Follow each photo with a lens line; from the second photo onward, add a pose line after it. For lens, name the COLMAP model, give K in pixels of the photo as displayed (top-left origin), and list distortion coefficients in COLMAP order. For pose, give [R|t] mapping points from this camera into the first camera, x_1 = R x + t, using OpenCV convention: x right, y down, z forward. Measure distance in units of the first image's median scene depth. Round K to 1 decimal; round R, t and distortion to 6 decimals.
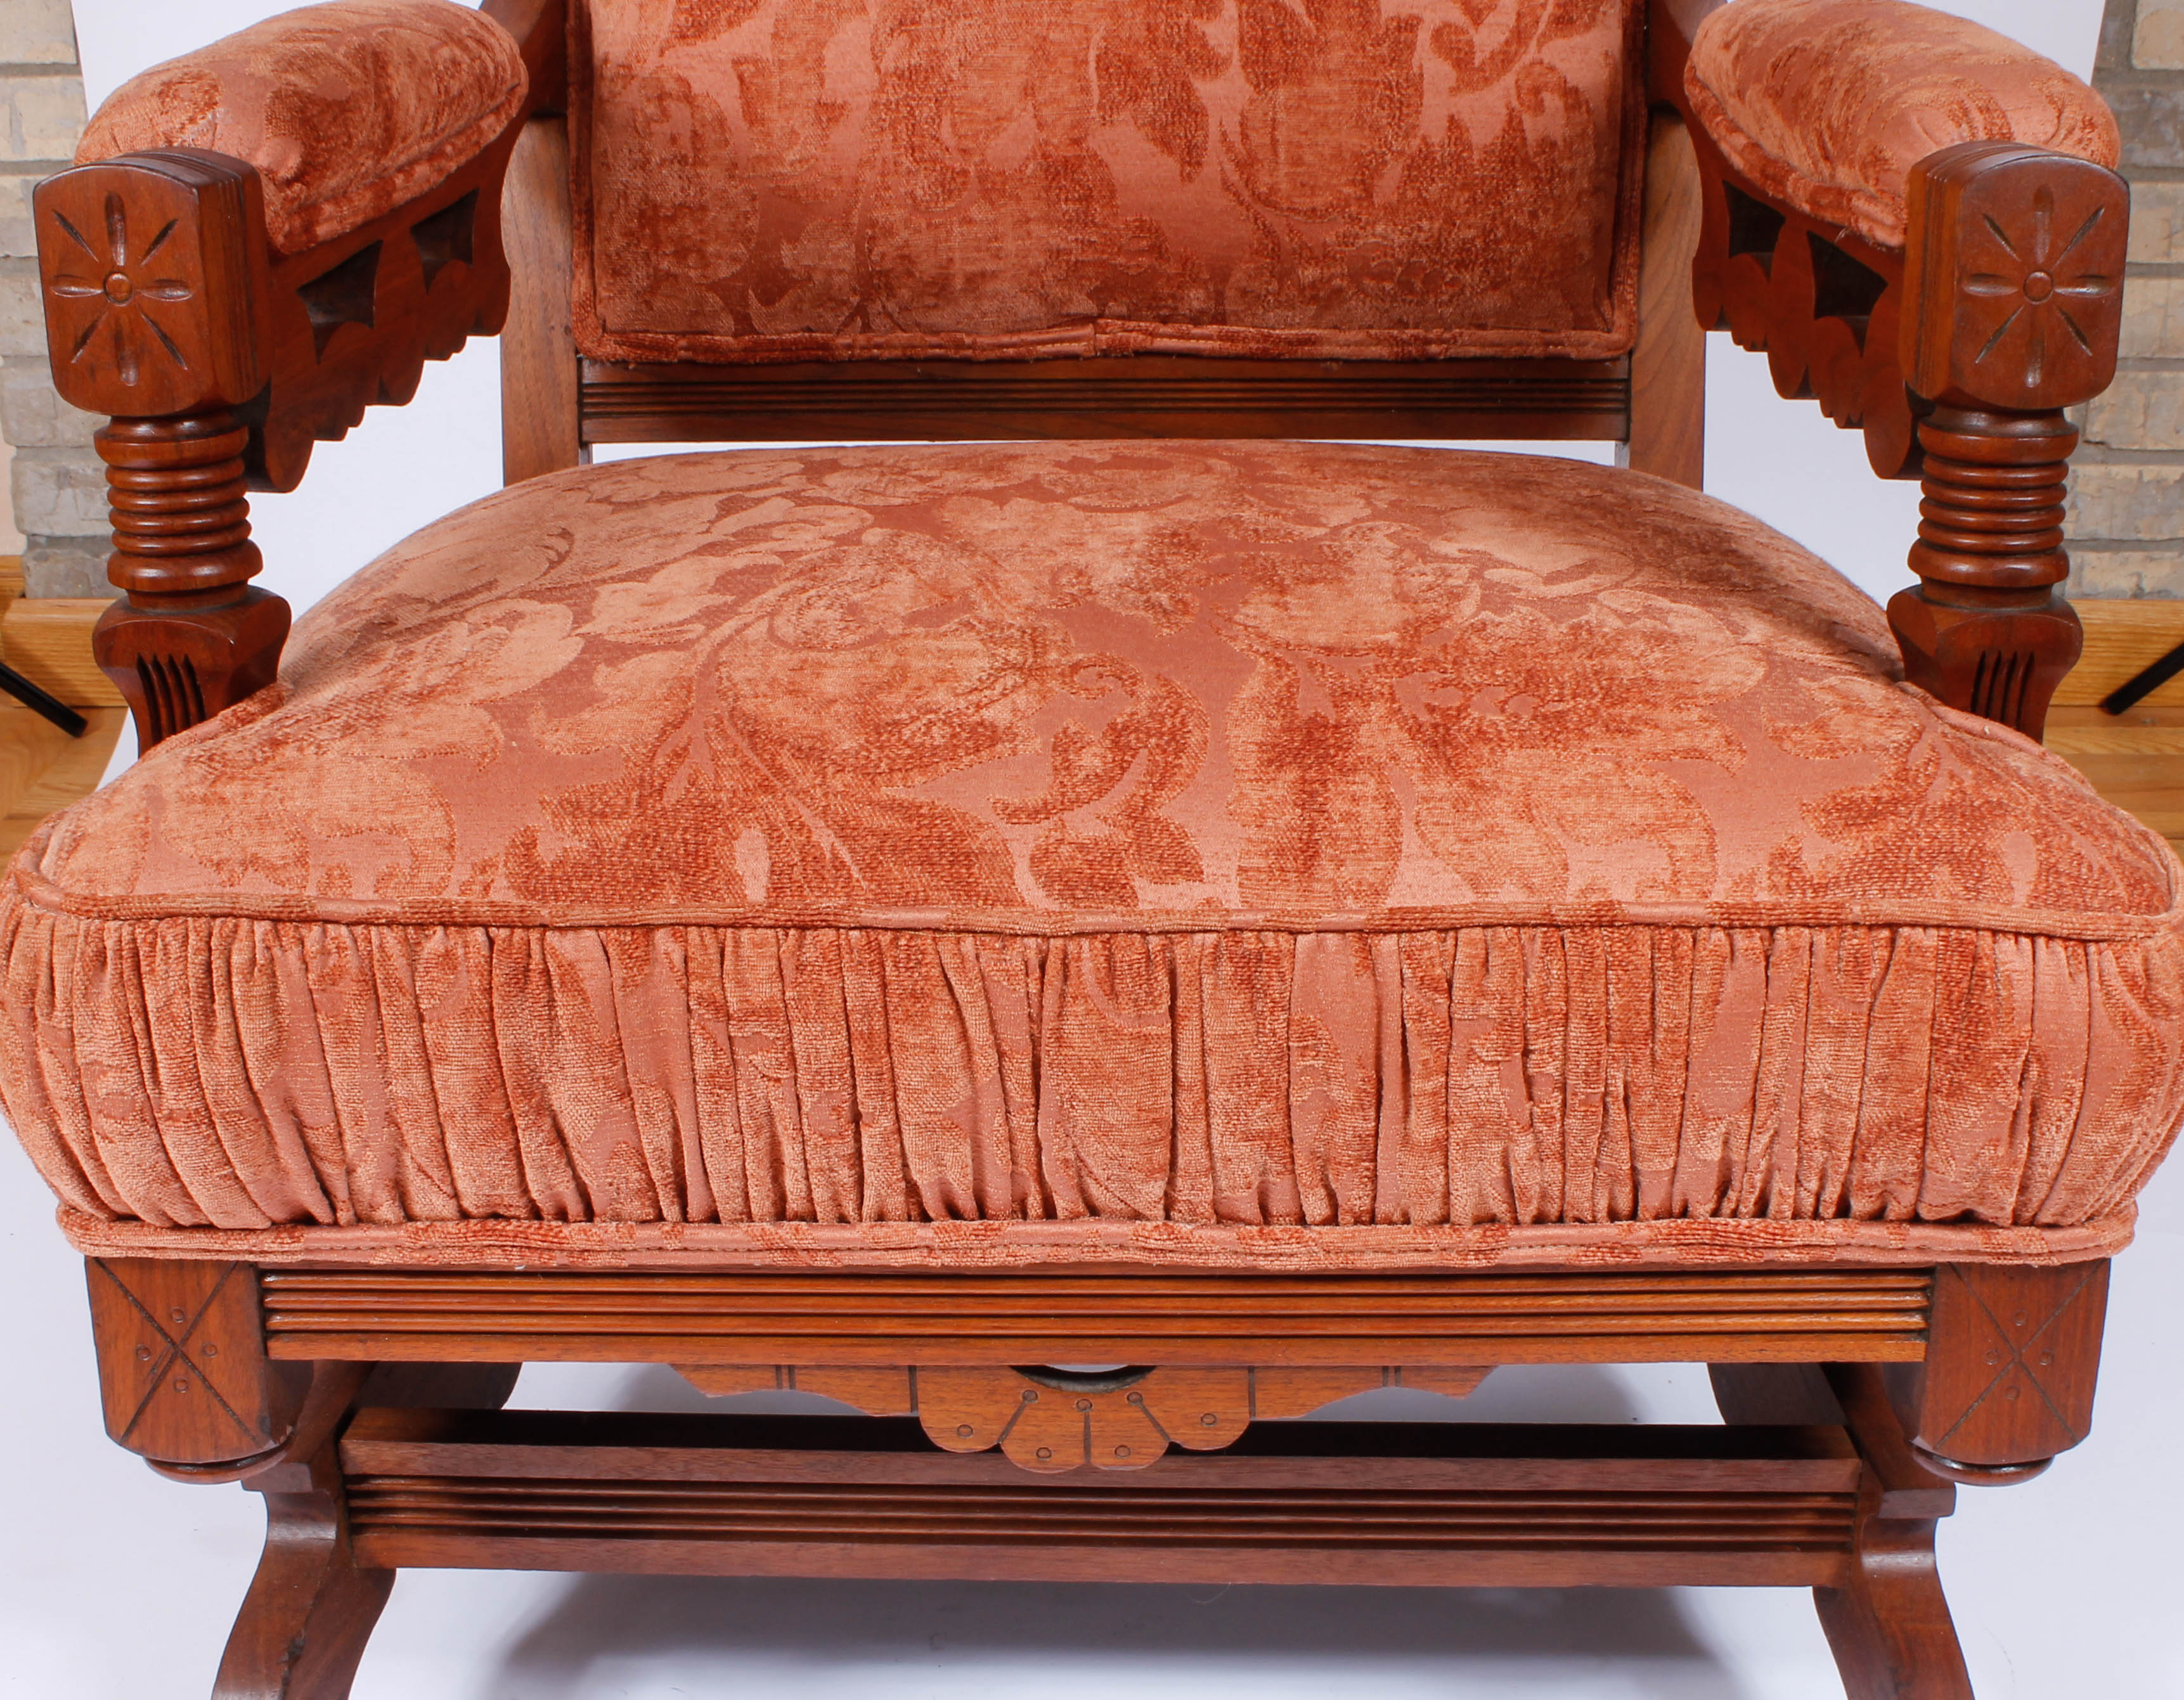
lens RADIAL K [[2913.7, 0, 1121.2], [0, 2913.7, 890.4], [0, 0, 1]] dist [-0.125613, 0.158725]
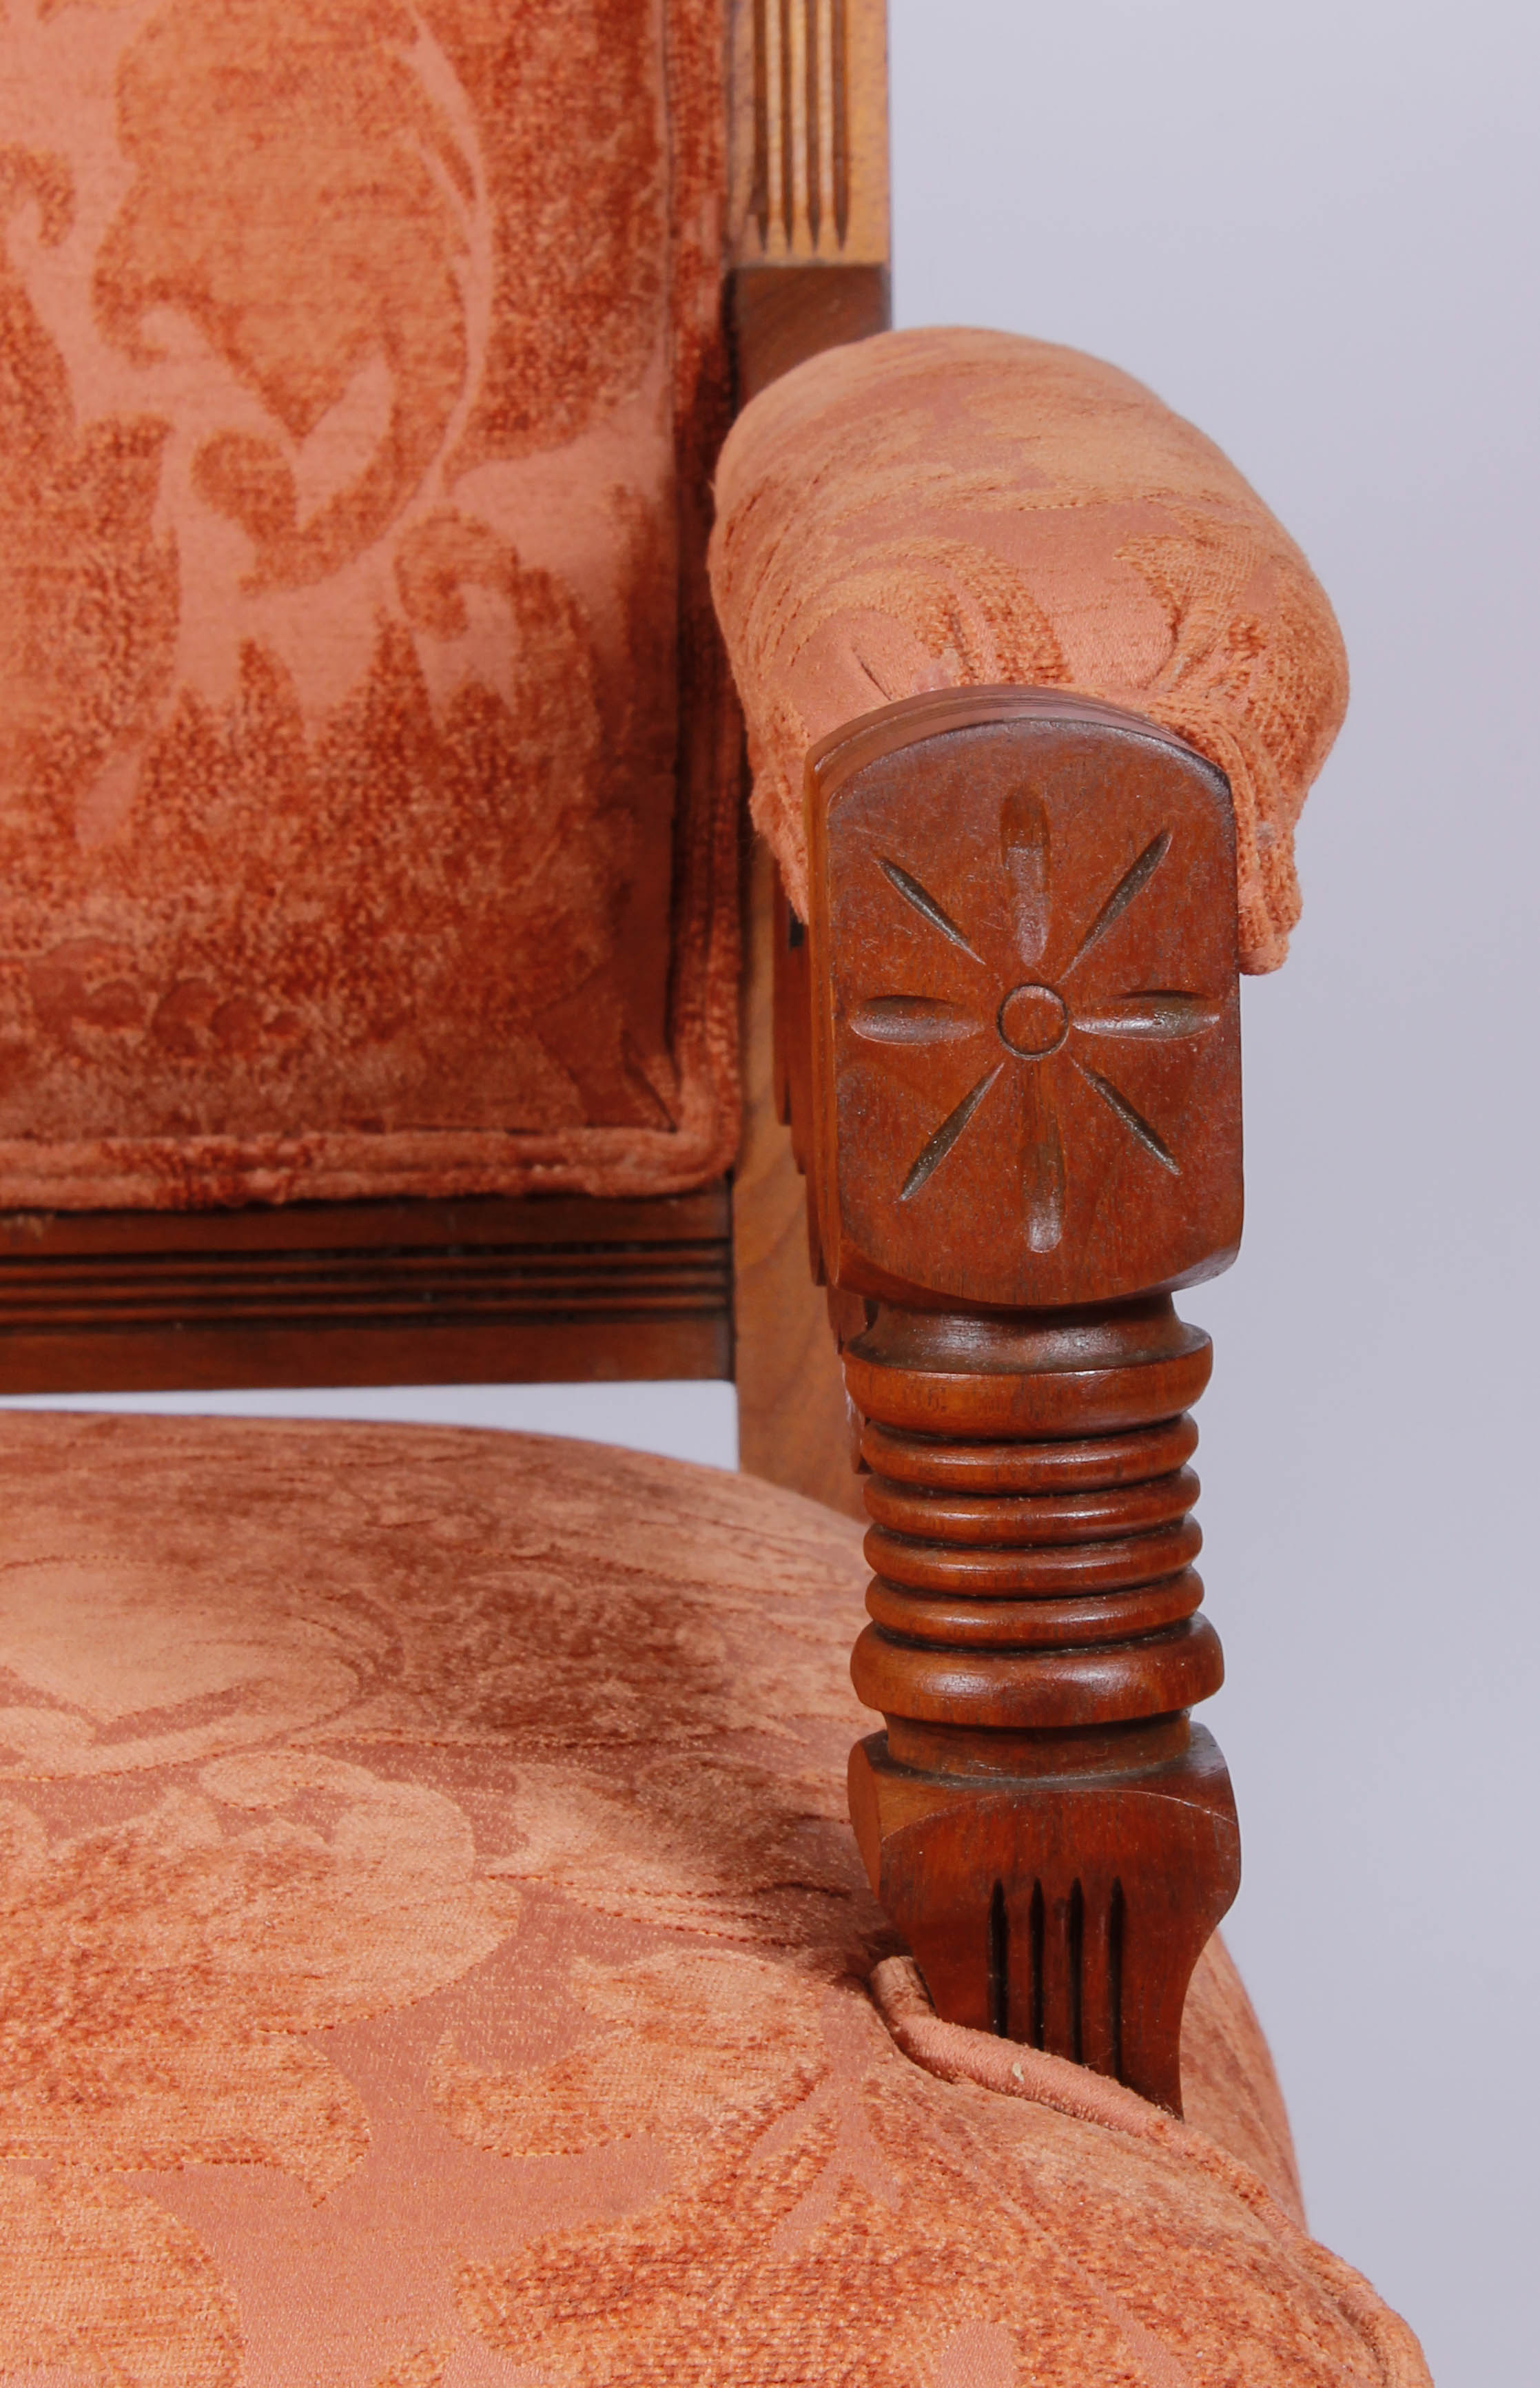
lens RADIAL K [[6990.1, 0, 867.7], [0, 6990.1, 973.9], [0, 0, 1]] dist [0.088157, -0.071604]
pose [[0.999675, -0.019947, 0.015865, 0.268933], [0.022809, 0.977931, -0.207679, -0.001268], [-0.011372, 0.207973, 0.978068, -0.019519]]
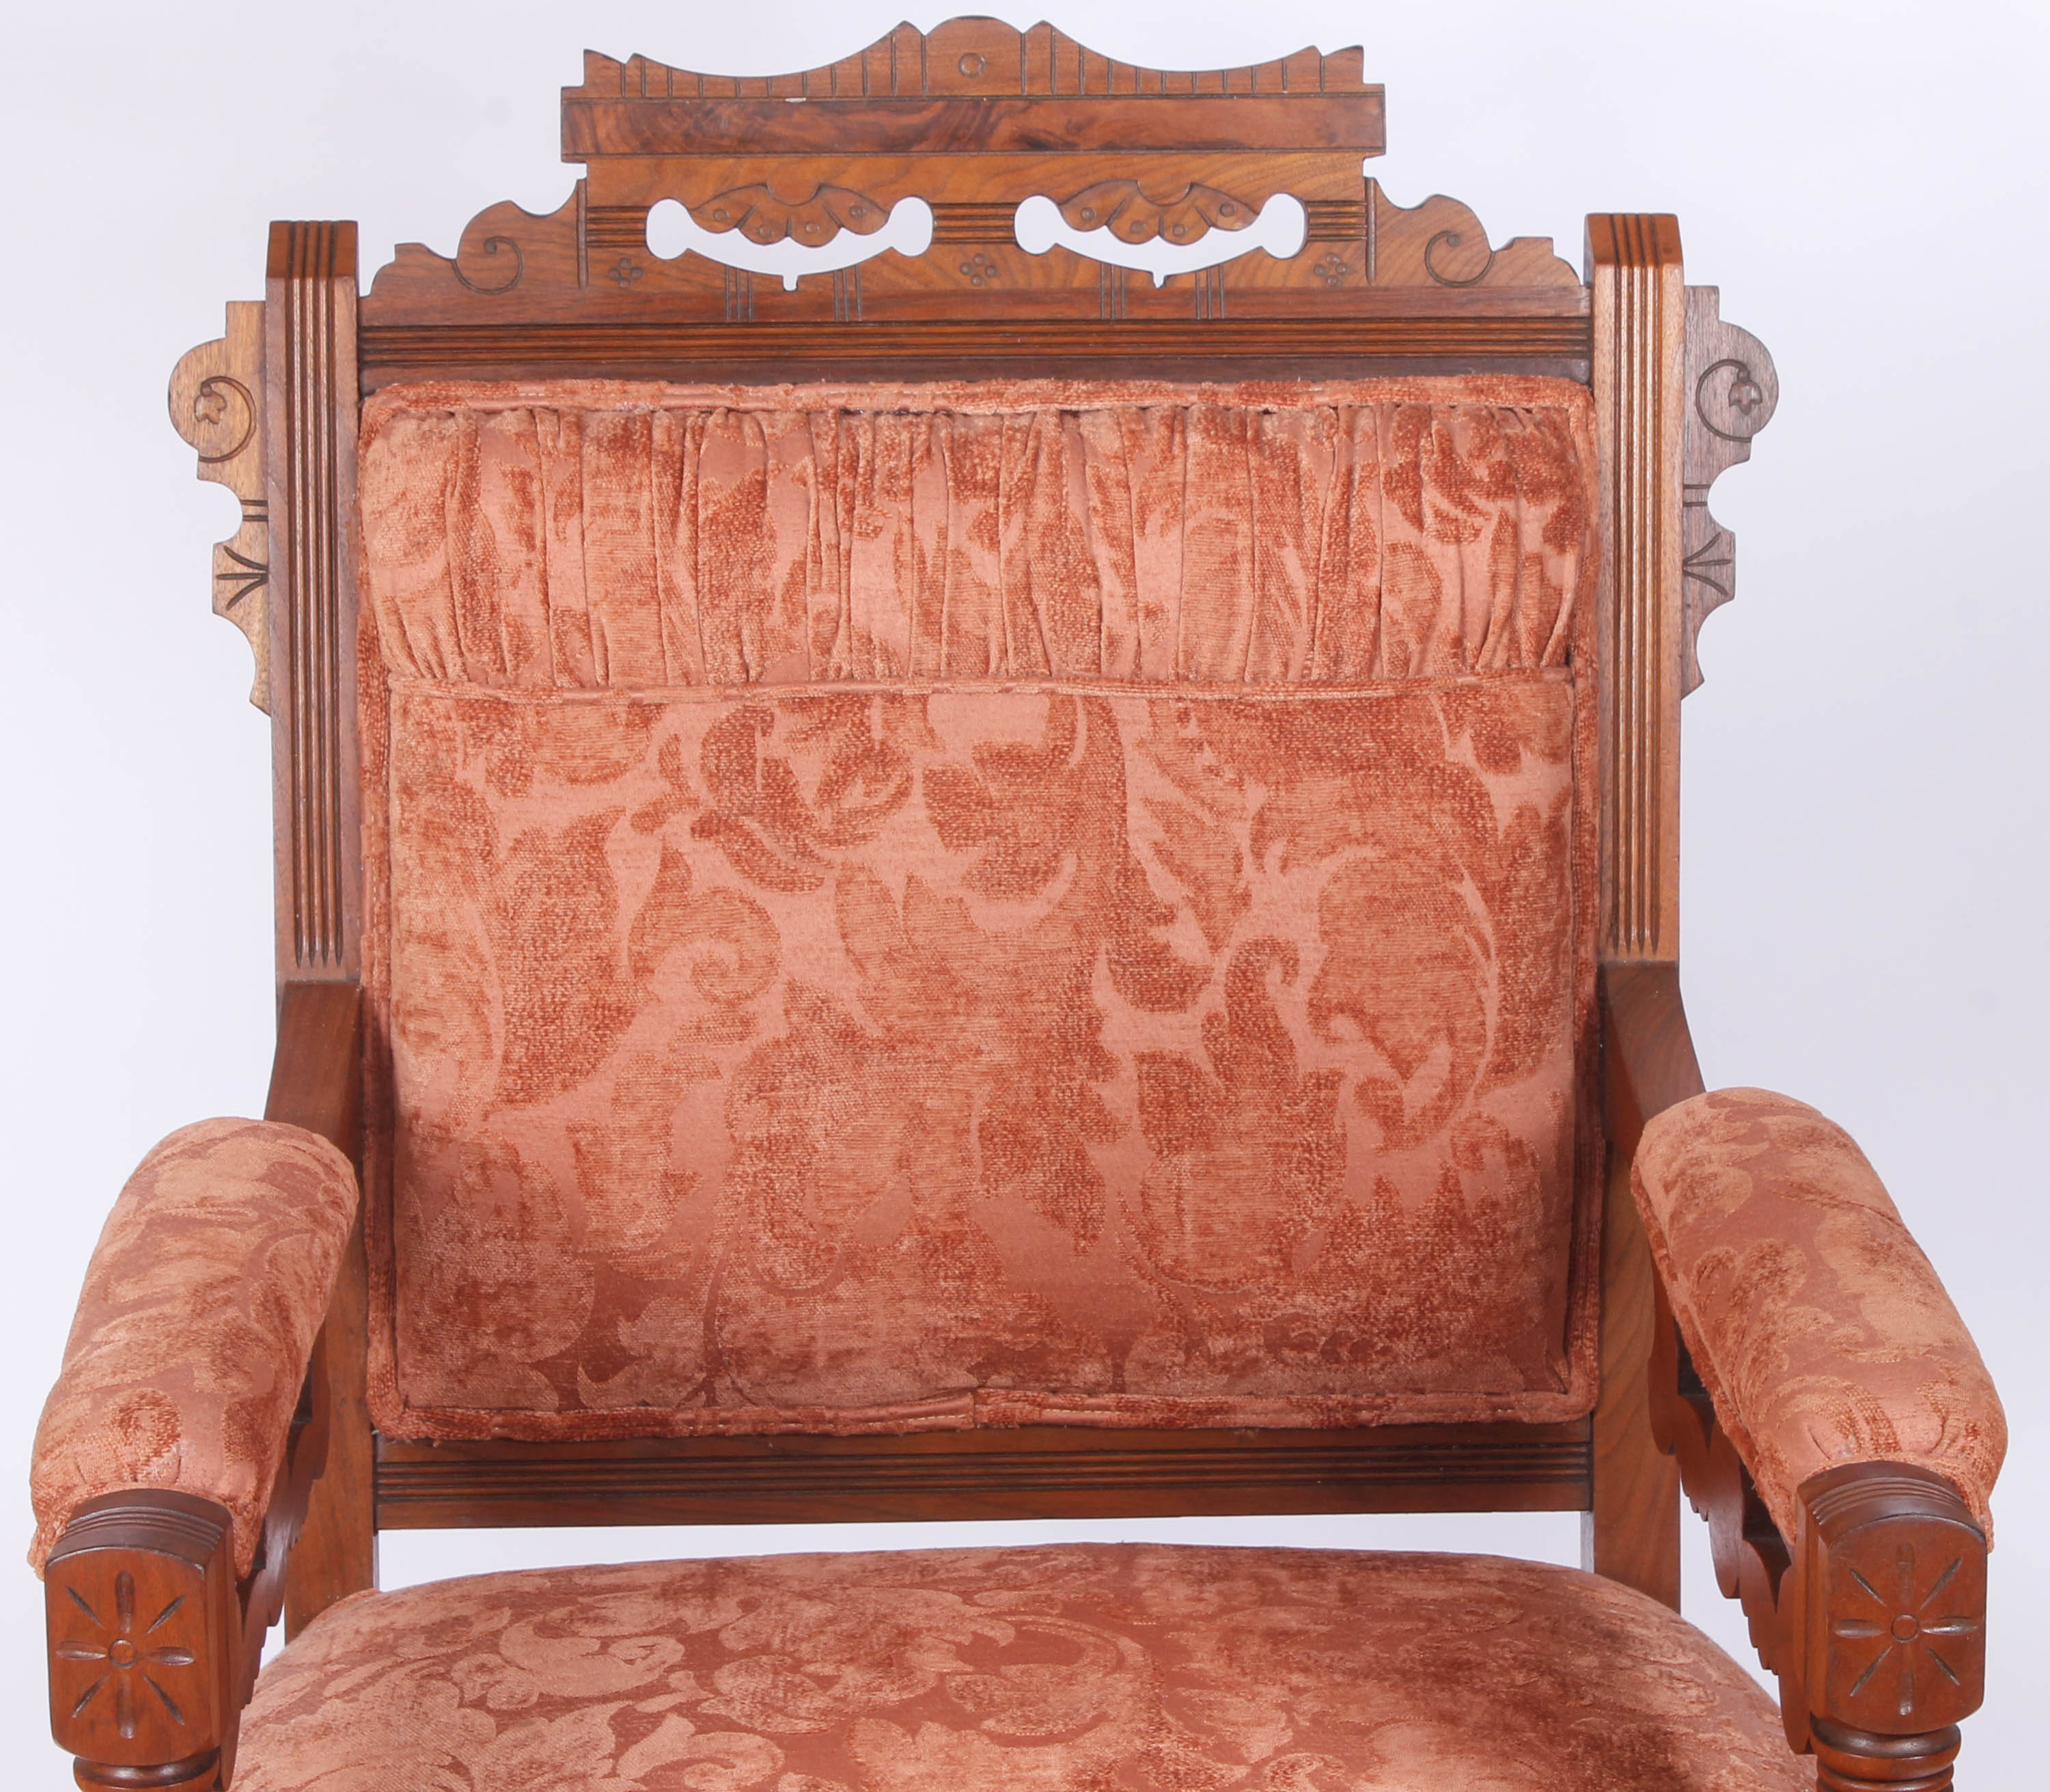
lens RADIAL K [[6457.5, 0, 953.6], [0, 6457.5, 895.6], [0, 0, 1]] dist [0.045352, 0.550907]
pose [[0.999514, -0.012257, 0.028671, -0.102243], [0.014245, 0.997432, -0.070191, -0.308883], [-0.027737, 0.070565, 0.997121, -1.393668]]
